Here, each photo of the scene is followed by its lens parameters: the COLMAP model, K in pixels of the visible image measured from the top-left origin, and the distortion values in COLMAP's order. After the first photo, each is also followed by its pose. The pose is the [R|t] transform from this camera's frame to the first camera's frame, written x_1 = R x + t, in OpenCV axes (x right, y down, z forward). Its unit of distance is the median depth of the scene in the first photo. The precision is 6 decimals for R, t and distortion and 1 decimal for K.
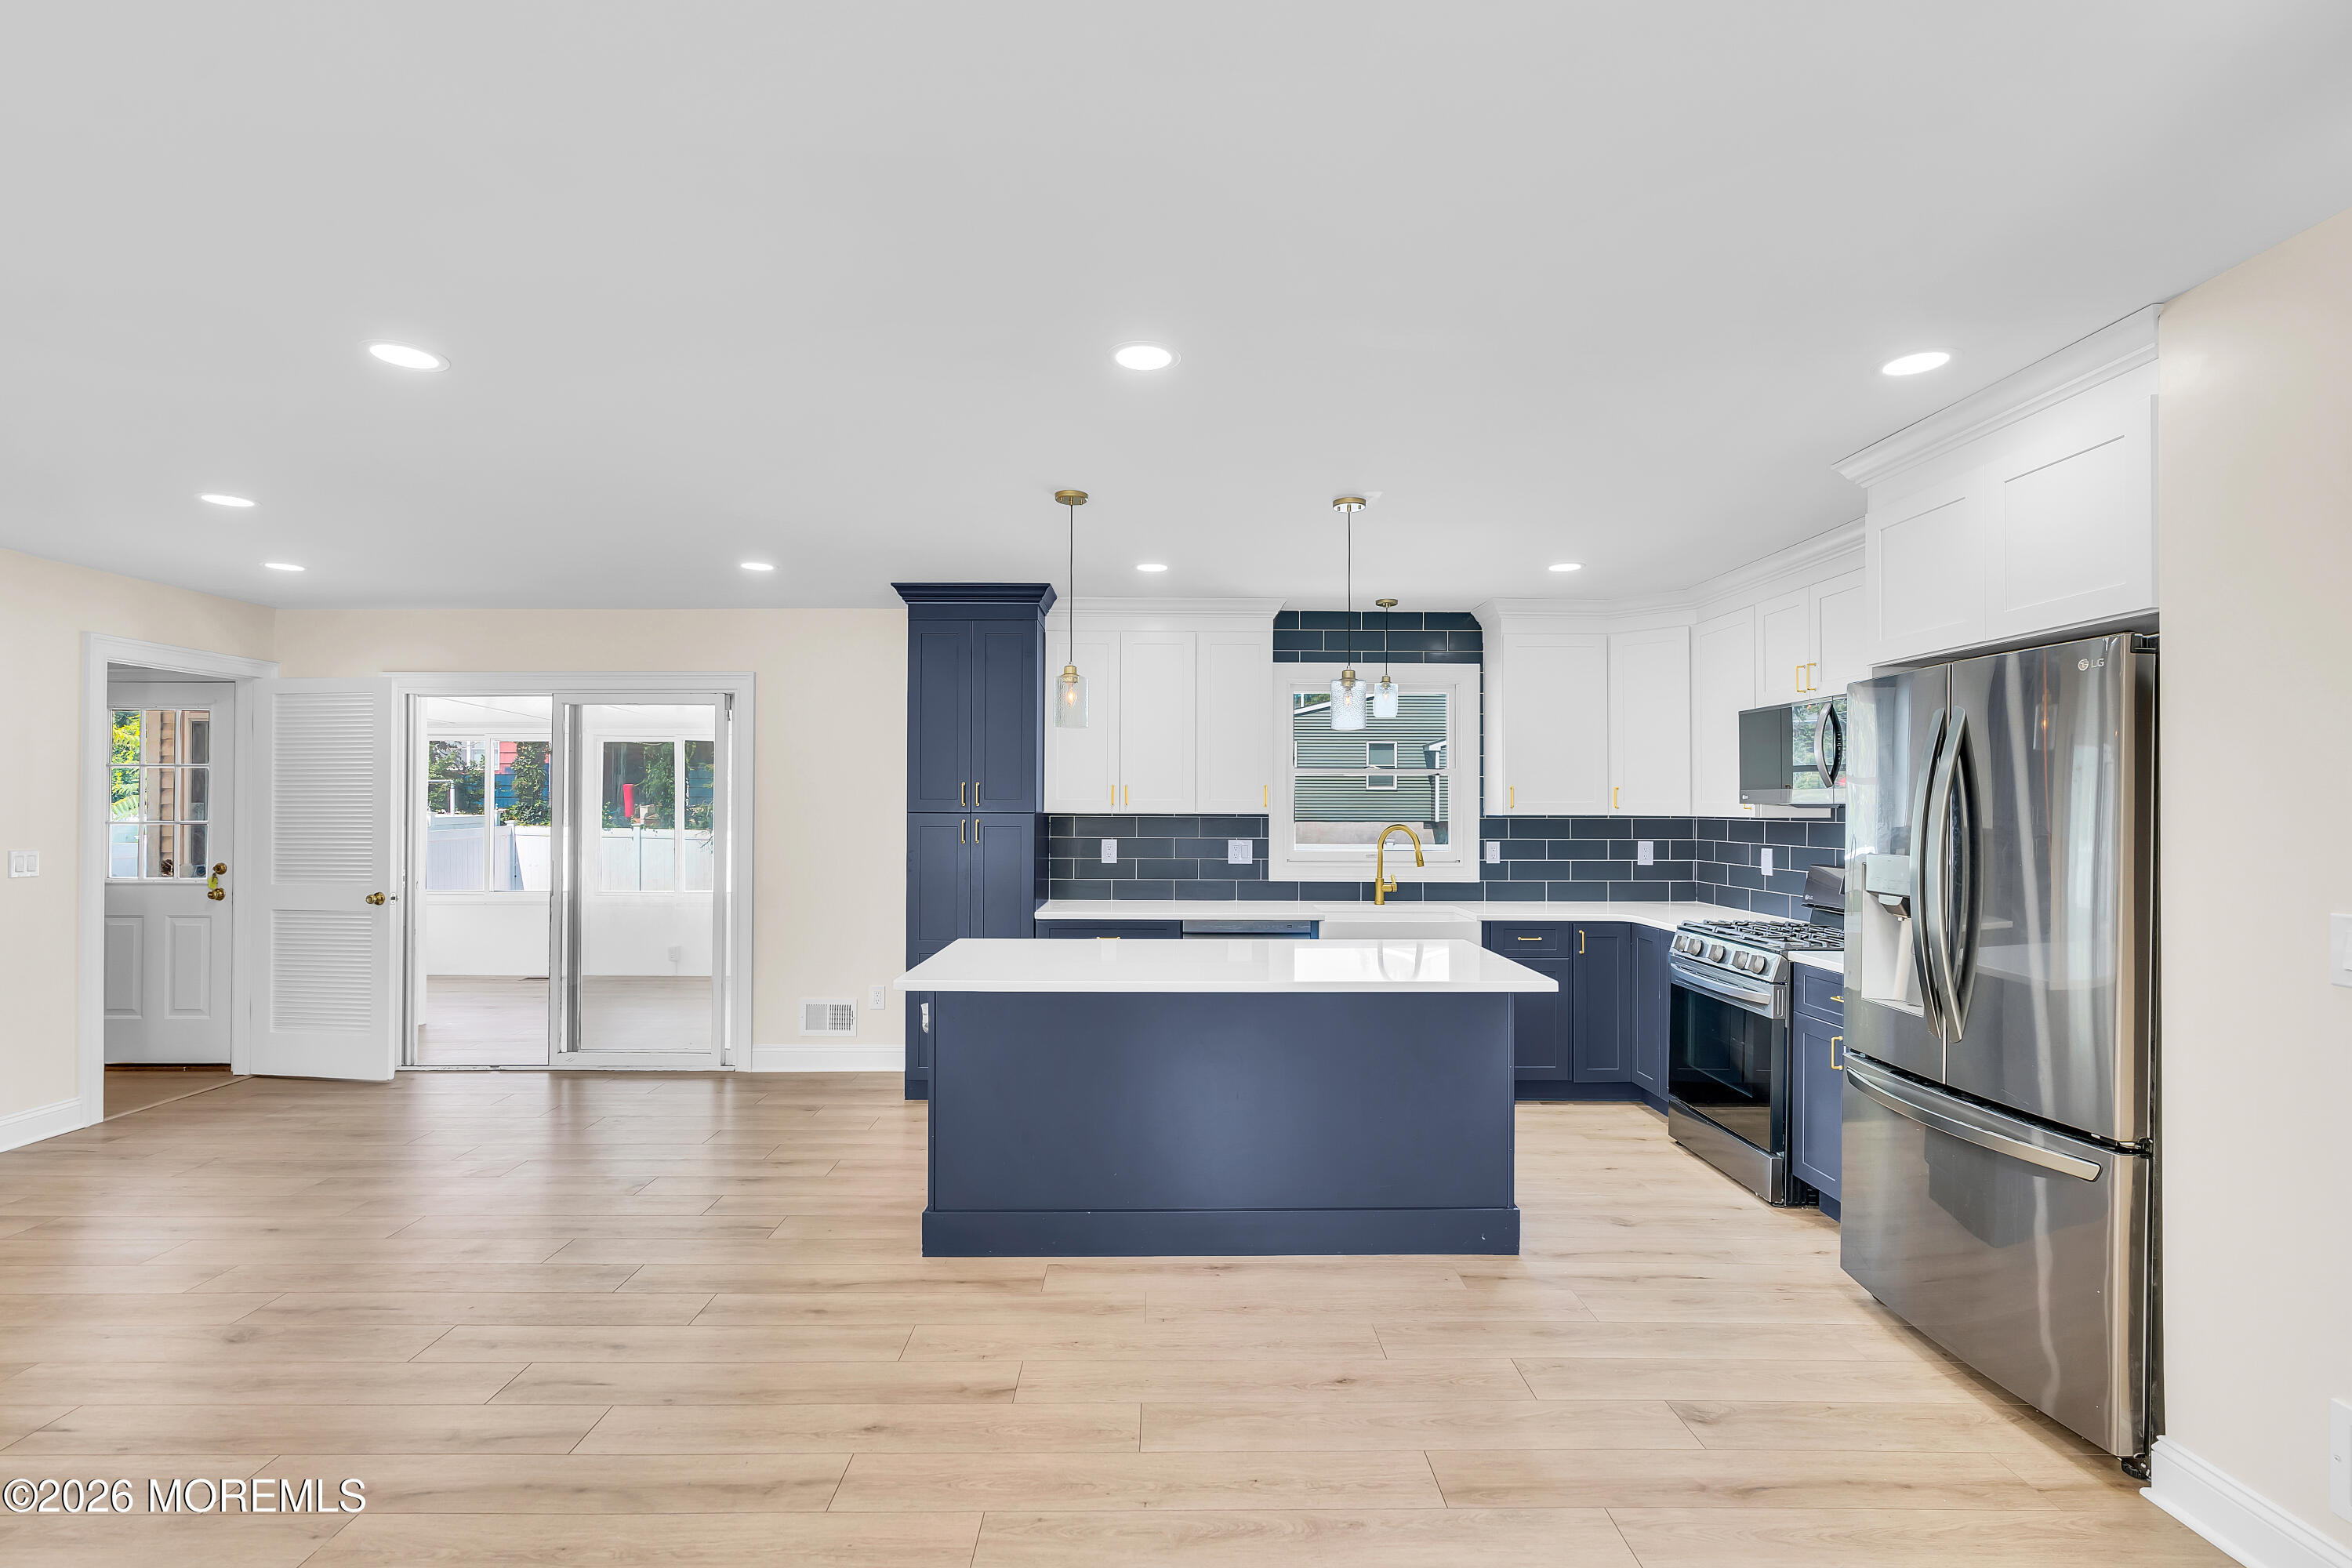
lens RADIAL K [[1062.5, 0, 1170.6], [0, 1062.5, 789.4], [0, 0, 1]] dist [-0.003790, 0.001973]
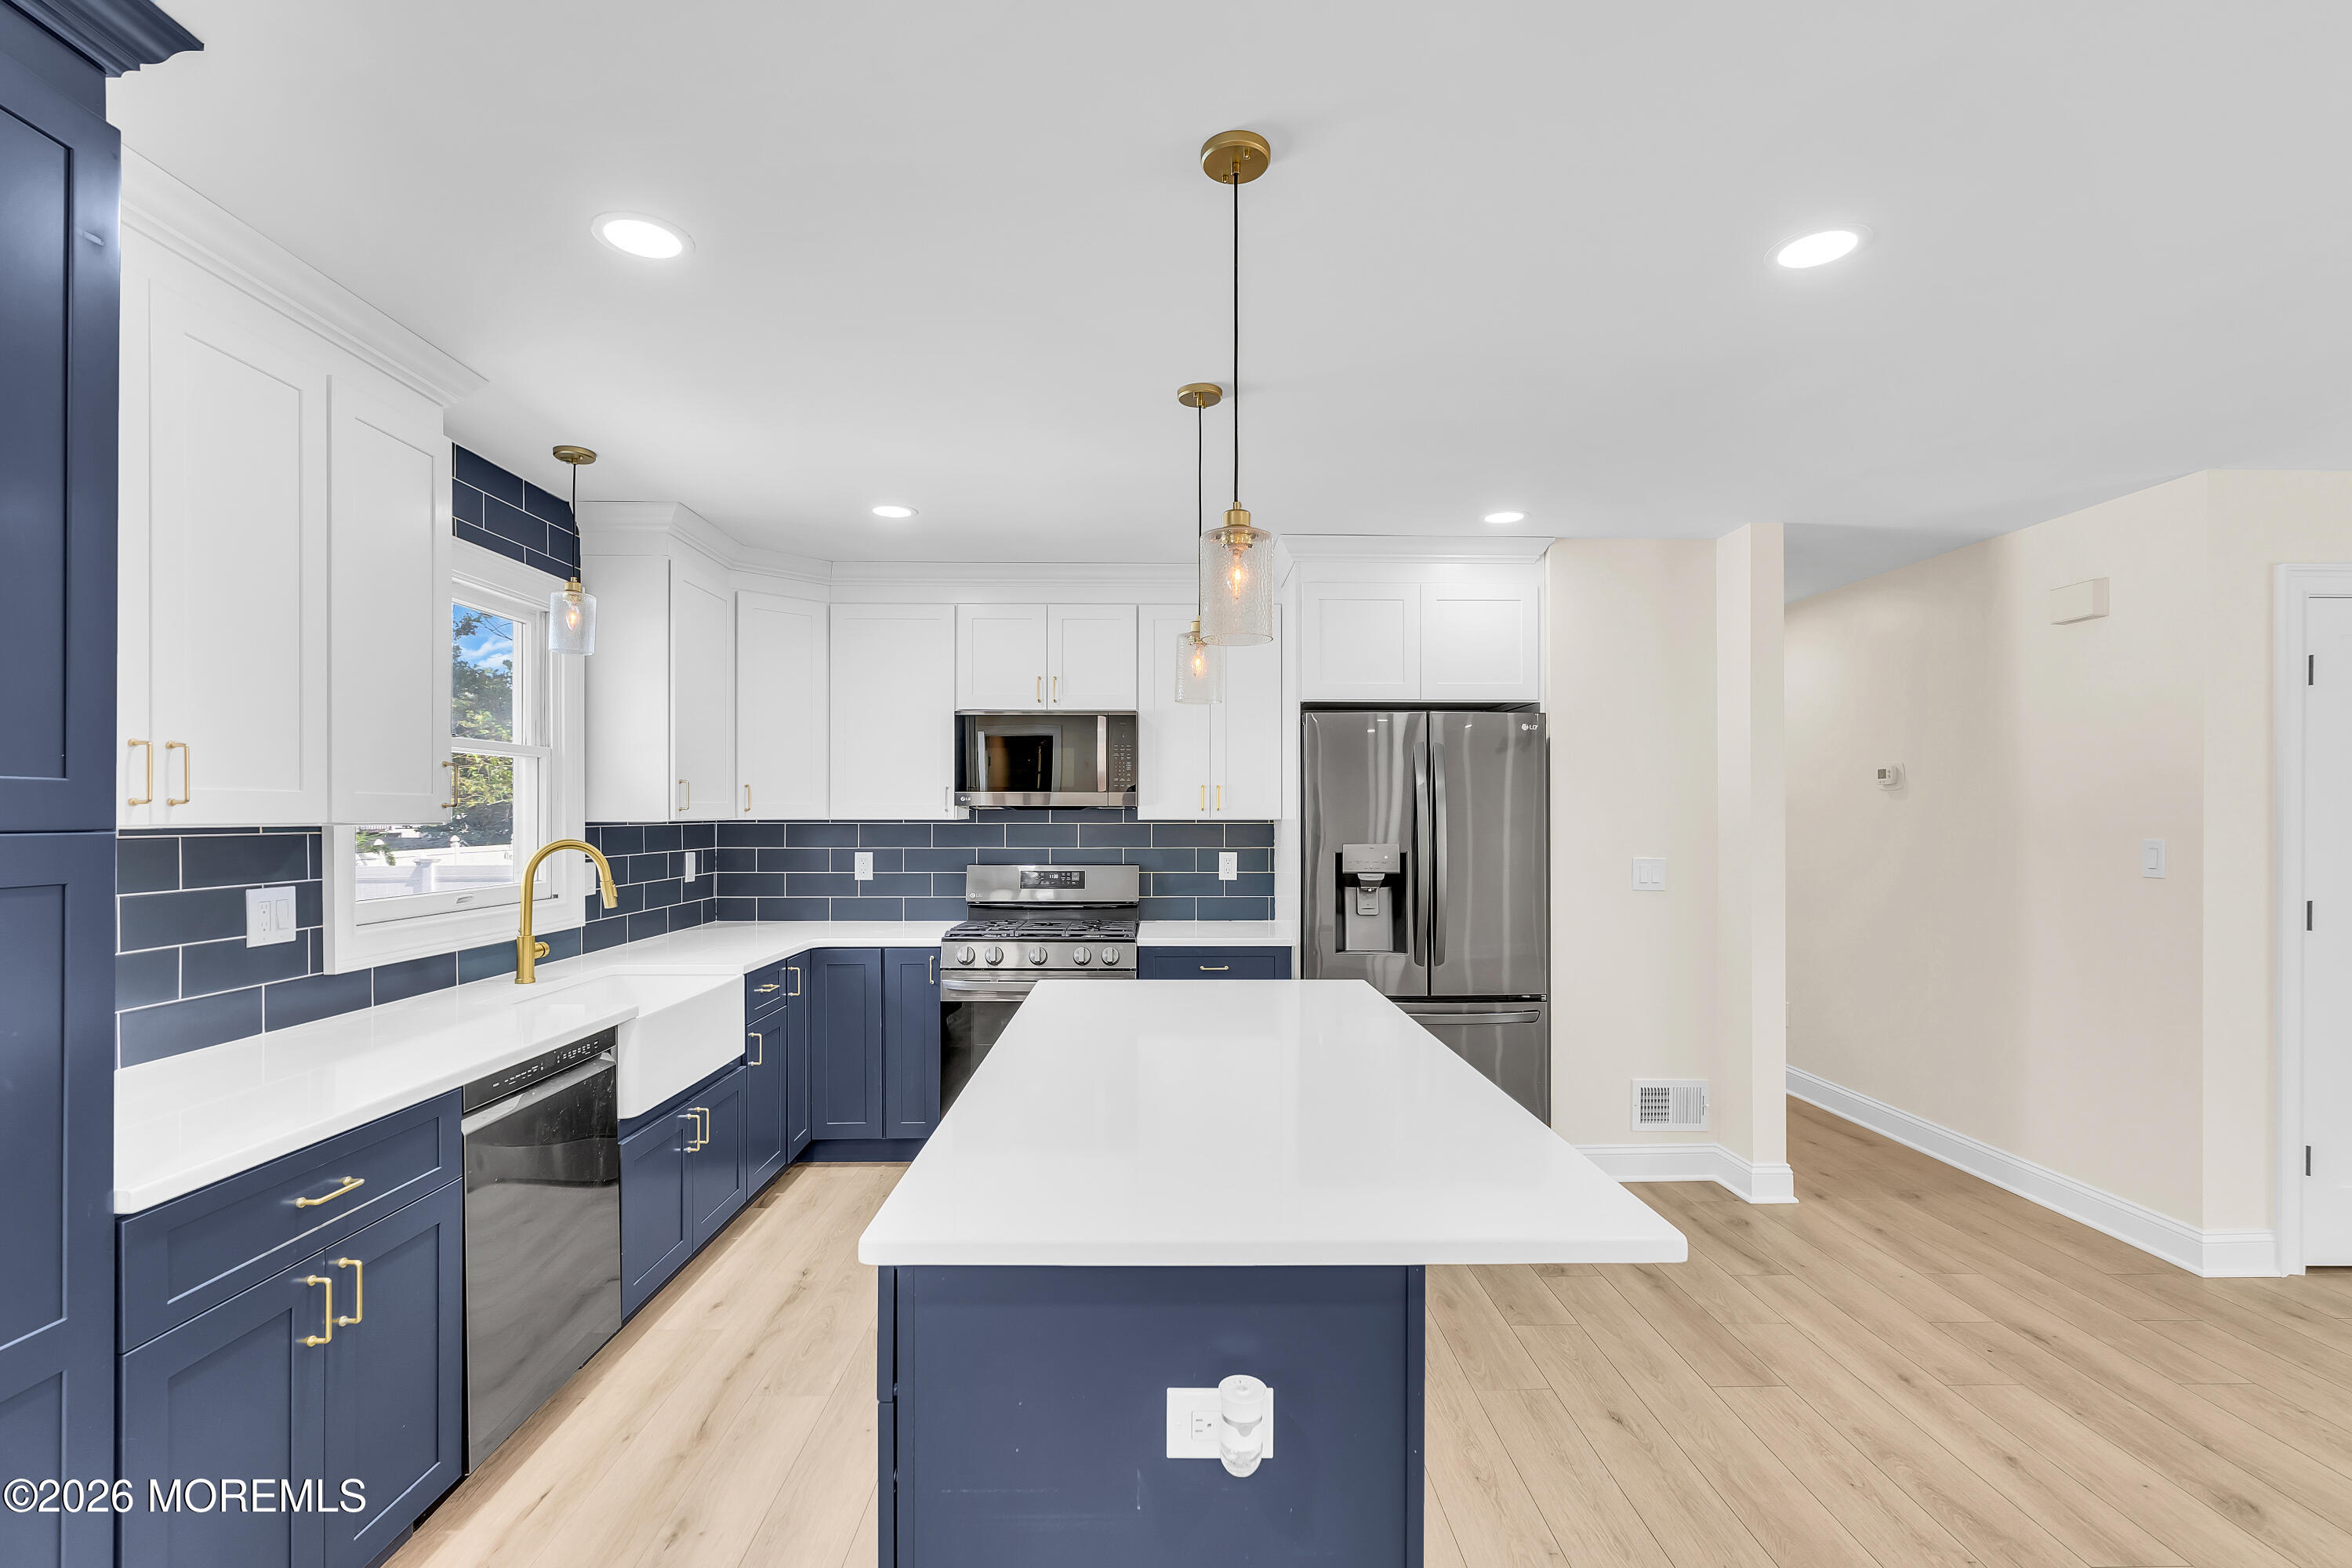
lens RADIAL K [[1062.5, 0, 1163.8], [0, 1062.5, 812.3], [0, 0, 1]] dist [-0.003790, 0.001973]
pose [[-0.003455, -0.003590, 0.999988, -0.433085], [-0.017527, 0.999840, 0.003529, 0.012062], [-0.999840, -0.017514, -0.003517, 0.787317]]
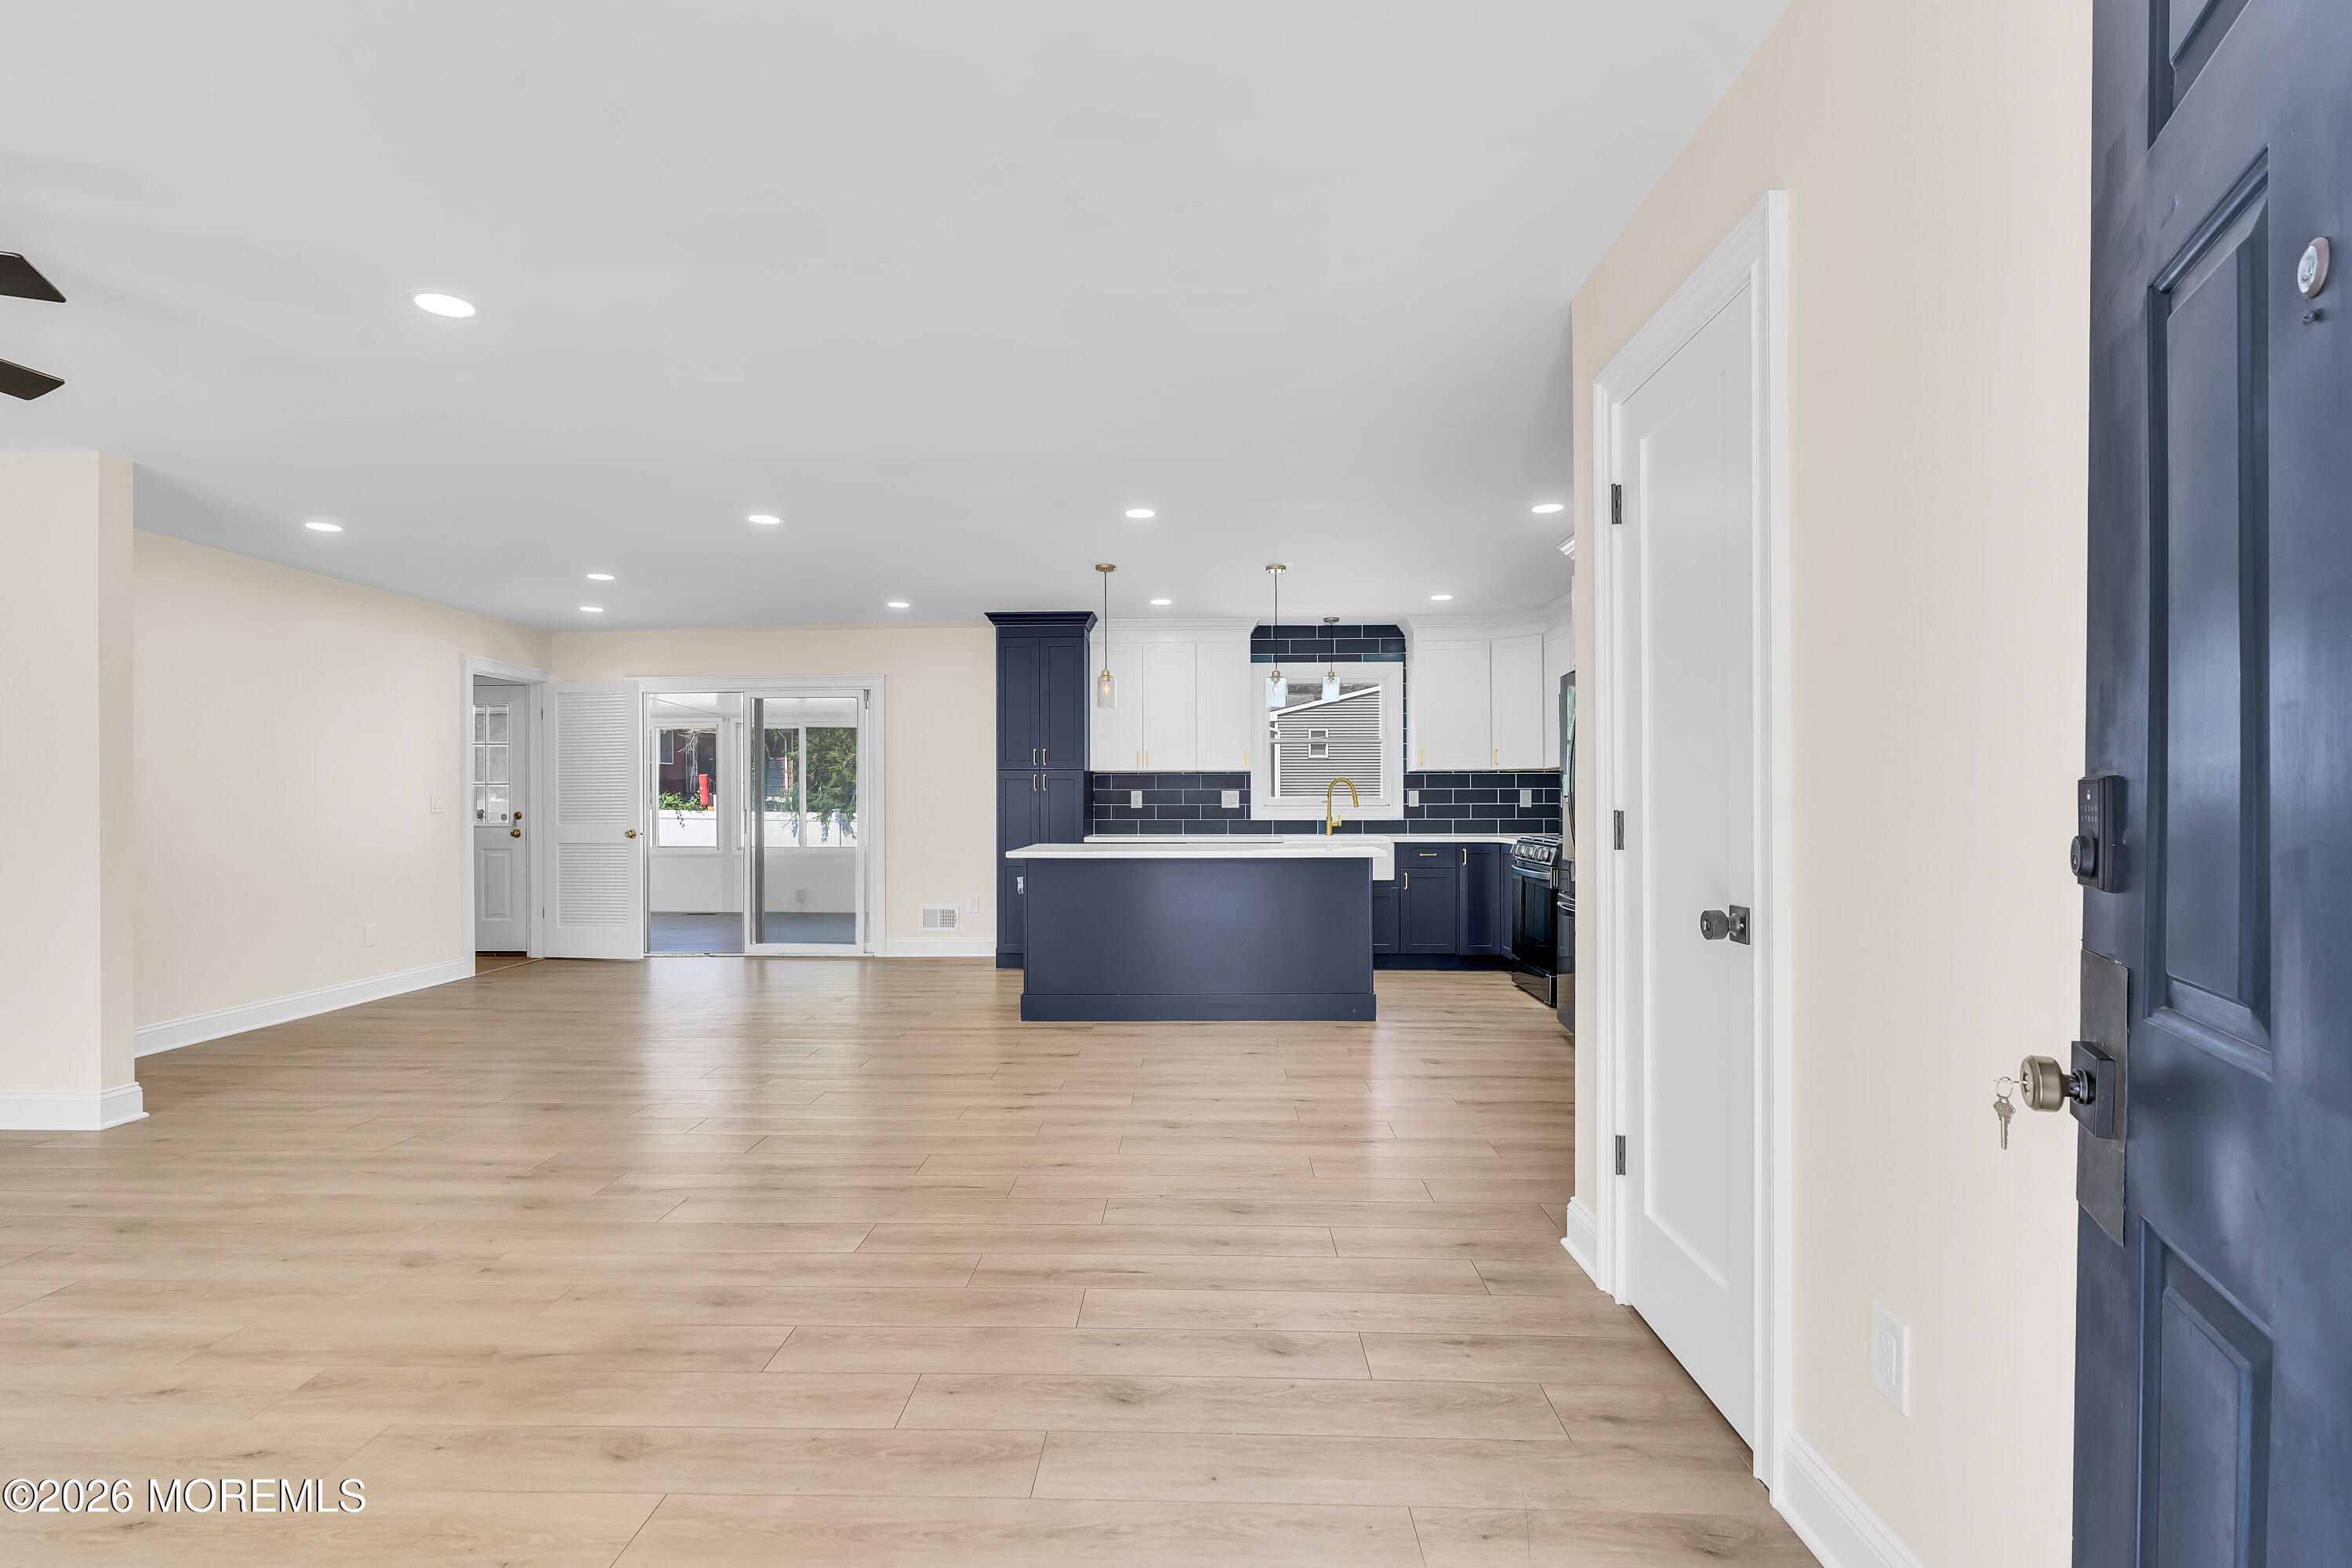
lens RADIAL K [[1062.5, 0, 1166.0], [0, 1062.5, 813.7], [0, 0, 1]] dist [-0.003790, 0.001973]
pose [[0.998961, -0.005383, -0.045245, 0.053813], [0.006723, 0.999542, 0.029504, 0.043836], [0.045065, -0.029778, 0.998540, -0.483214]]
